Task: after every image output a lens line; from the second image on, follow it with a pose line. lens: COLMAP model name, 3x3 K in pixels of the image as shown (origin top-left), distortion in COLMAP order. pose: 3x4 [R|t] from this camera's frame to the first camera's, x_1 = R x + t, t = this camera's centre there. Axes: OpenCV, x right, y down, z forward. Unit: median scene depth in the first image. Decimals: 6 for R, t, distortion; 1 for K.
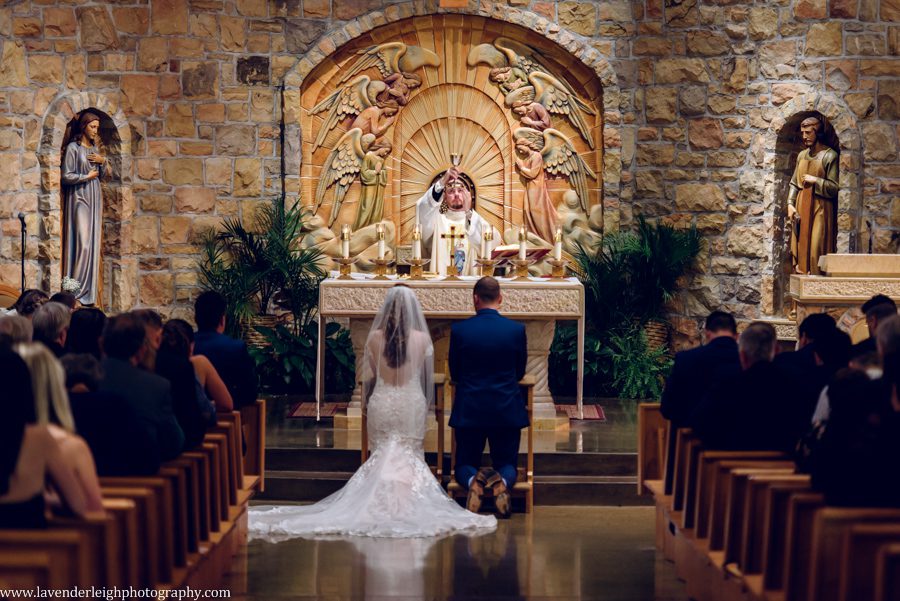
lens RADIAL K [[2945.1, 0, 453.9], [0, 2945.1, 301.7], [0, 0, 1]] dist [0.406688, 0.000000]
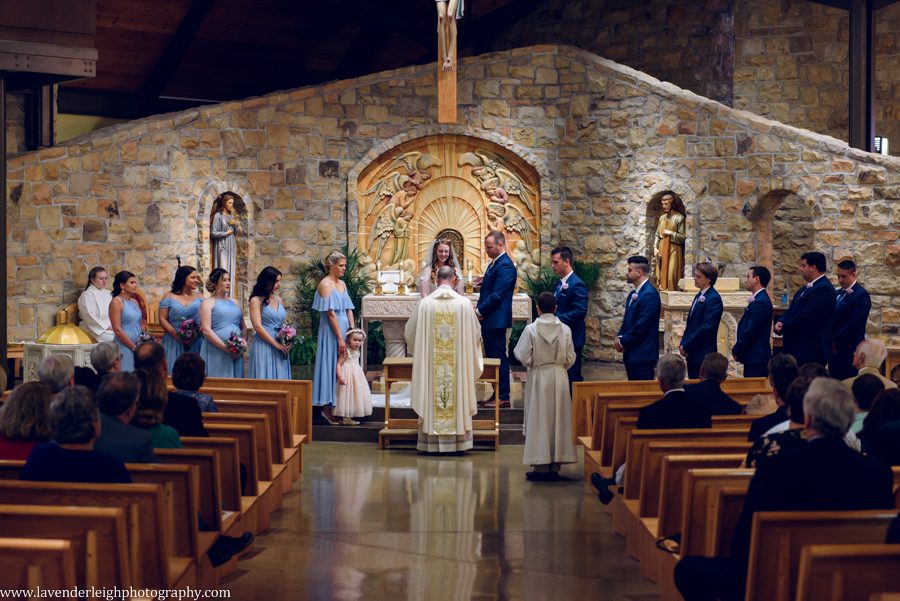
lens RADIAL K [[2945.1, 0, 447.6], [0, 2945.1, 299.9], [0, 0, 1]] dist [0.406688, 0.000000]
pose [[0.999941, -0.004832, 0.009701, -0.017626], [0.004906, 0.999959, -0.007583, 0.007876], [-0.009664, 0.007630, 0.999924, -0.645750]]
